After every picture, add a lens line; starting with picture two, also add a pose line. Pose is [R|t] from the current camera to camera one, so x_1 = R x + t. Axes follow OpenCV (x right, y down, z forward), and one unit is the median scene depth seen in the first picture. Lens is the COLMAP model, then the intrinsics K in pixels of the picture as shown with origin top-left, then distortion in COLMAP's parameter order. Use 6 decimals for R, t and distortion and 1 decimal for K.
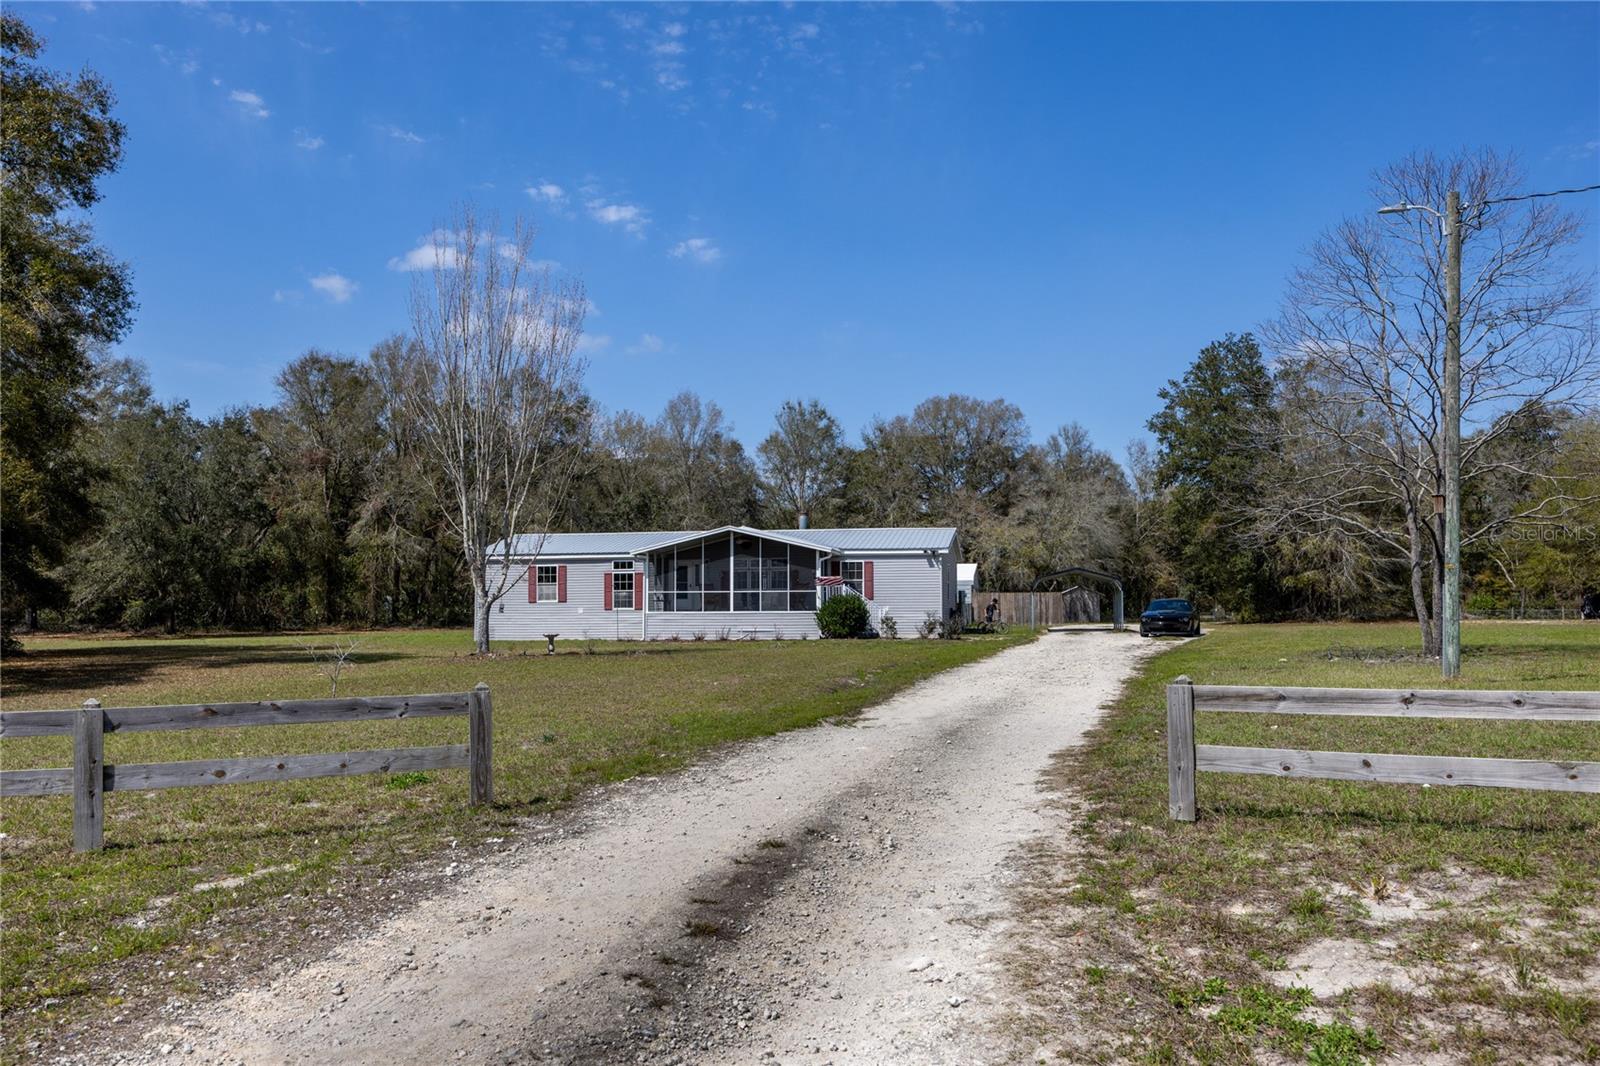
lens RADIAL K [[1269.3, 0, 800.0], [0, 1269.3, 533.0], [0, 0, 1]] dist [-0.003818, -0.002804]
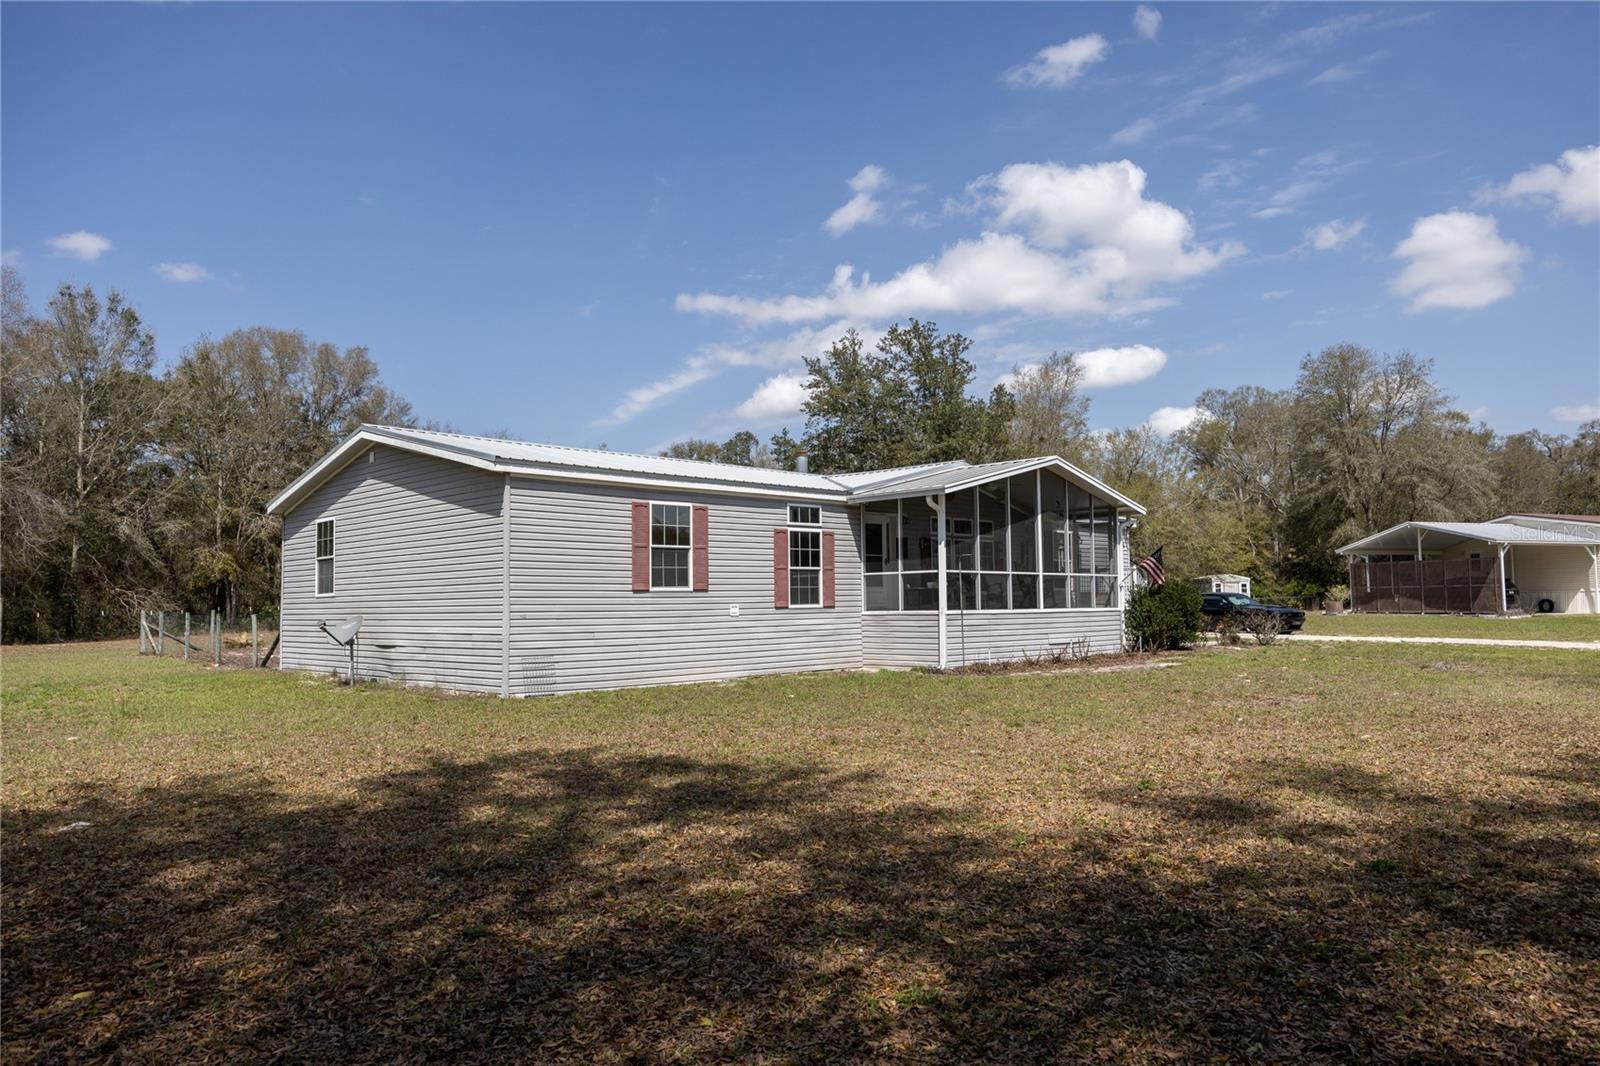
lens RADIAL K [[1073.6, 0, 797.6], [0, 1073.6, 523.5], [0, 0, 1]] dist [-0.003419, 0.000231]
pose [[0.557053, 0.060175, 0.828294, -0.472123], [-0.042776, 0.998127, -0.043744, 0.046032], [-0.829375, -0.011064, 0.558583, 0.767492]]
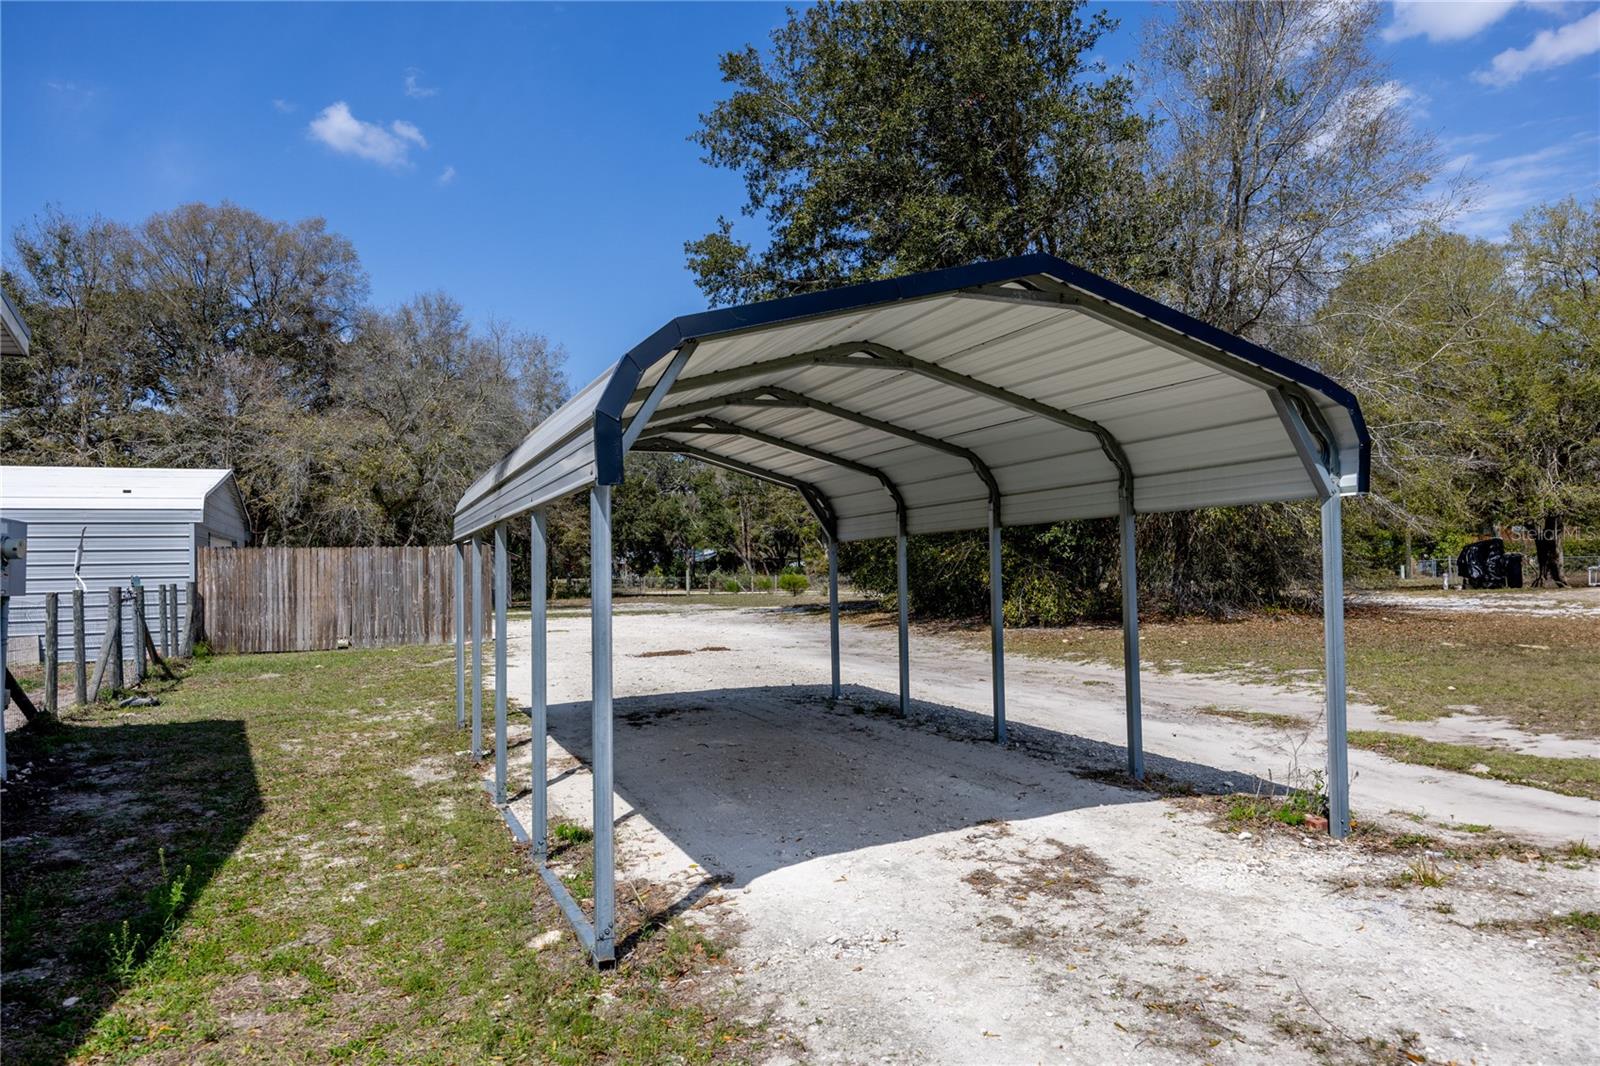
lens RADIAL K [[1073.6, 0, 797.6], [0, 1073.6, 523.5], [0, 0, 1]] dist [-0.003419, 0.000231]
pose [[0.839538, 0.008619, 0.543232, 0.152397], [-0.016453, 0.999819, 0.009564, 0.047124], [-0.543051, -0.016967, 0.839528, 0.919043]]
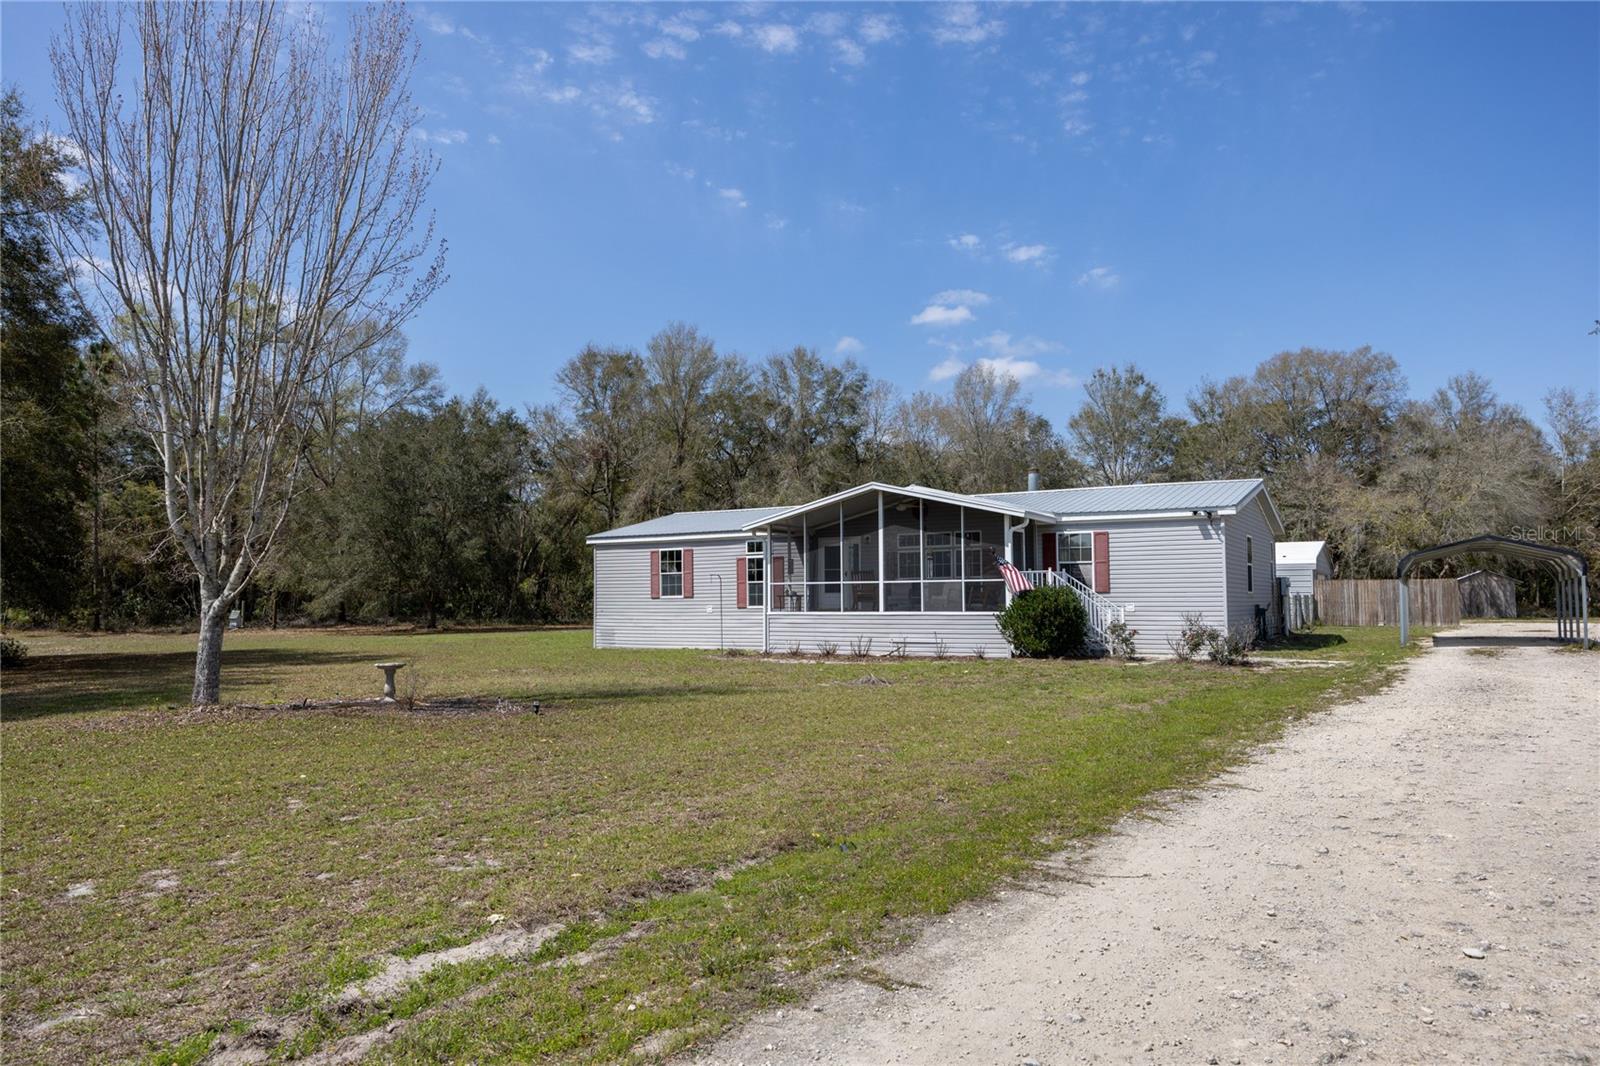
lens RADIAL K [[1056.3, 0, 800.0], [0, 1056.3, 533.0], [0, 0, 1]] dist [-0.003257, -0.000463]
pose [[0.938215, -0.024042, -0.345217, 0.090164], [0.023827, 0.999704, -0.004866, 0.020824], [0.345232, -0.003660, 0.938510, 0.437438]]
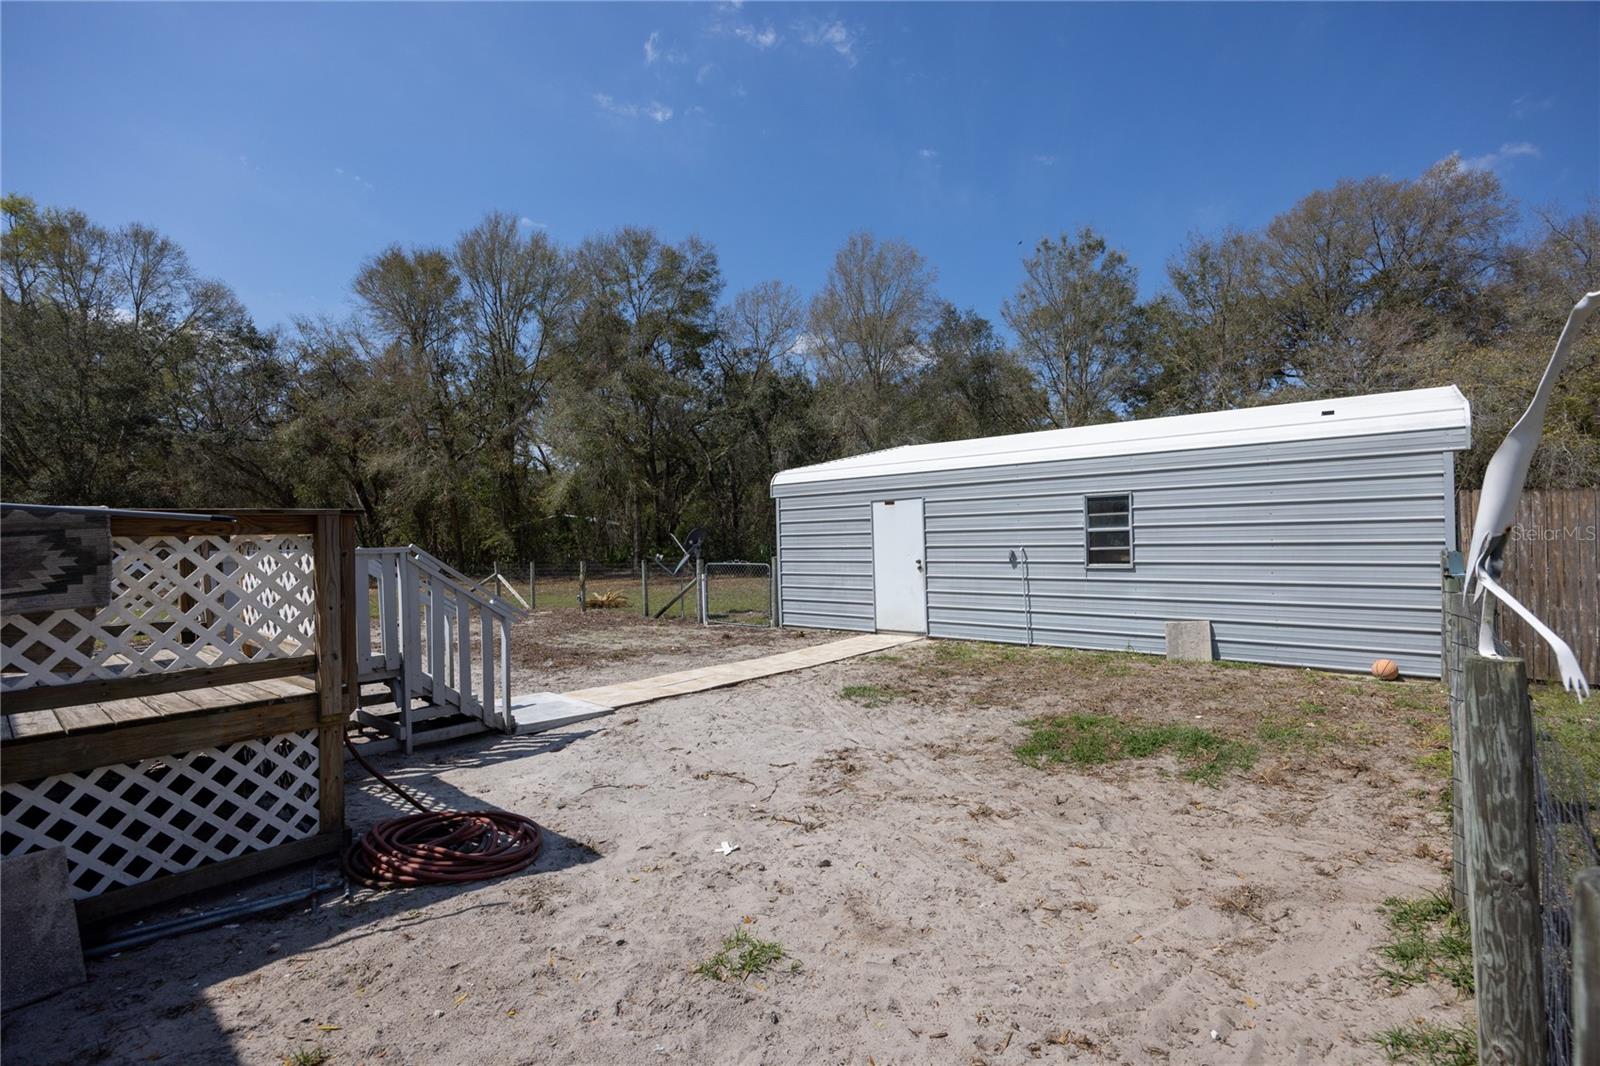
lens RADIAL K [[754.1, 0, 806.3], [0, 754.1, 534.3], [0, 0, 1]] dist [-0.013150, 0.004689]
pose [[0.872188, -0.021223, -0.488711, 0.137488], [0.047488, 0.998013, 0.041410, 0.056887], [0.486861, -0.059325, 0.871462, 1.118932]]
